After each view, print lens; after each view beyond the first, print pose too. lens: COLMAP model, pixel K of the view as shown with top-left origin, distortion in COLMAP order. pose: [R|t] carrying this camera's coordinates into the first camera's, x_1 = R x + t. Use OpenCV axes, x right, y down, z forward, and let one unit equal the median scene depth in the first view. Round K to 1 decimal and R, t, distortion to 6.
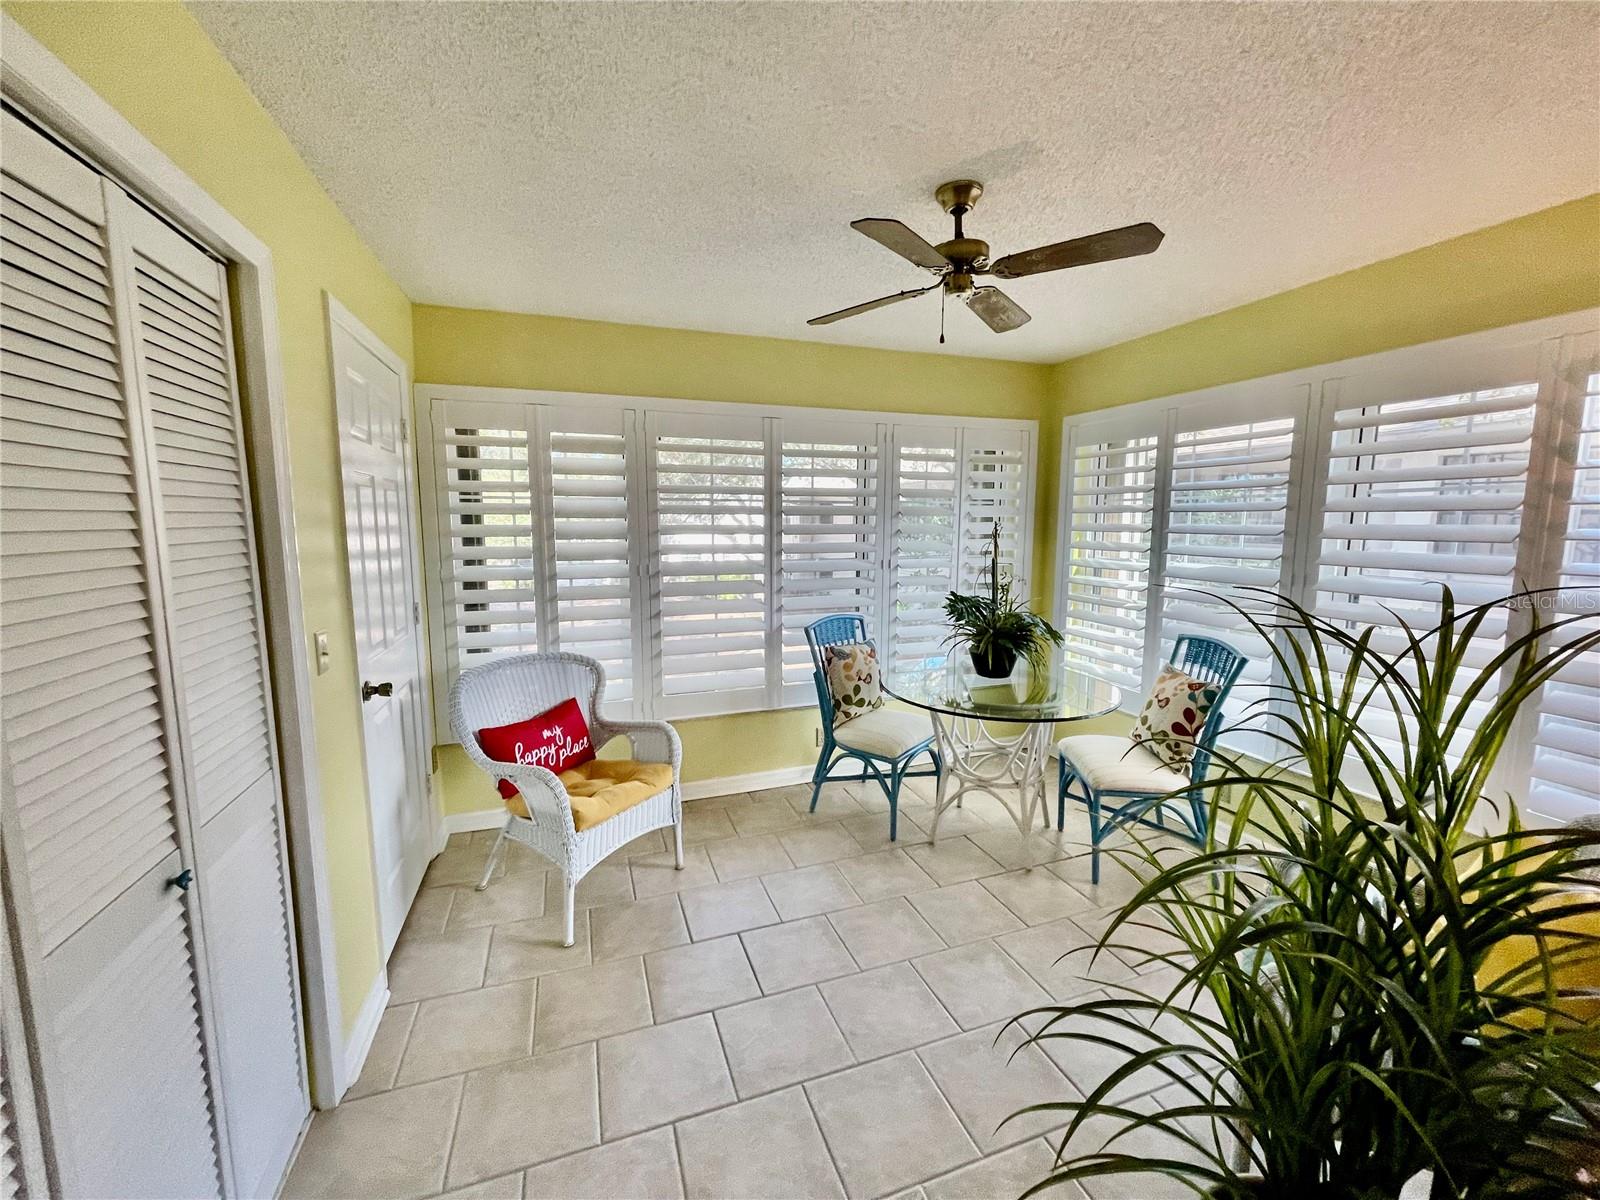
lens RADIAL K [[639.7, 0, 797.7], [0, 639.7, 601.4], [0, 0, 1]] dist [-0.003390, -0.000511]
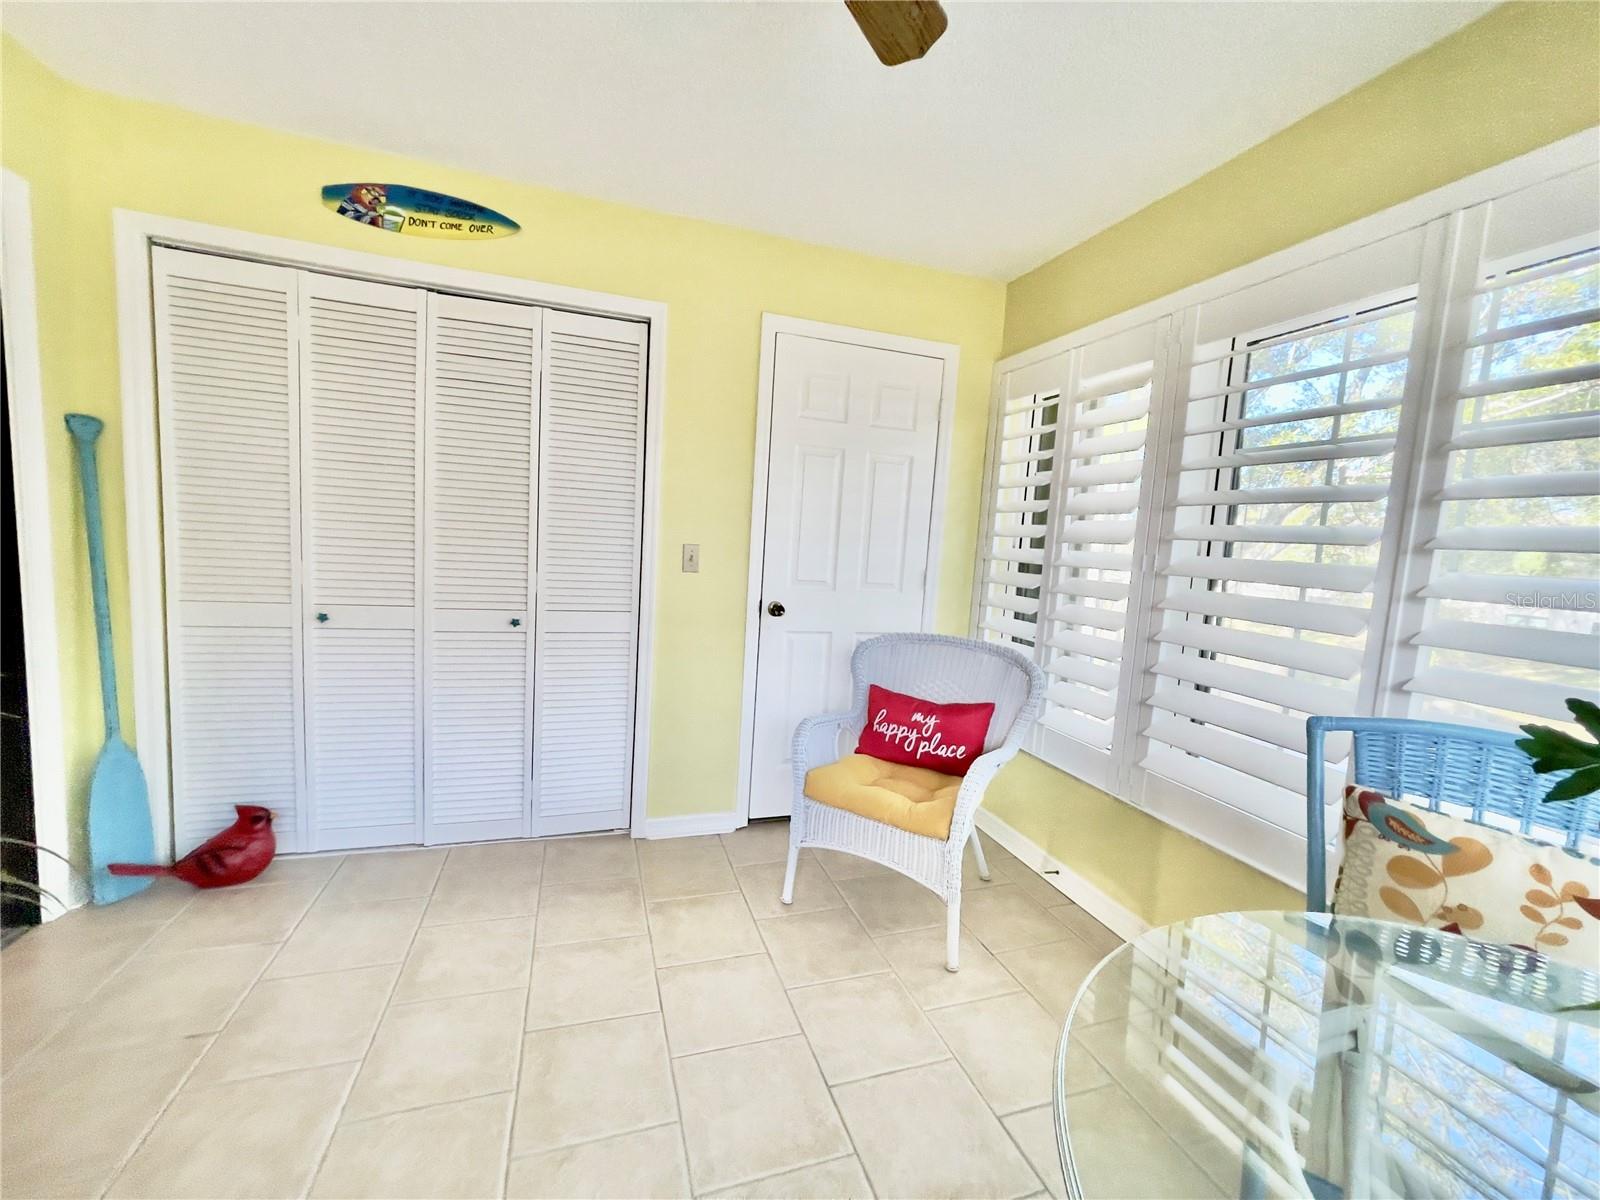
lens RADIAL K [[637.7, 0, 801.5], [0, 637.7, 603.4], [0, 0, 1]] dist [0.021476, -0.023528]
pose [[-0.025151, 0.098851, -0.994784, 0.472132], [-0.185242, 0.977405, 0.101807, -0.011245], [0.982371, 0.186836, -0.006271, 0.778461]]
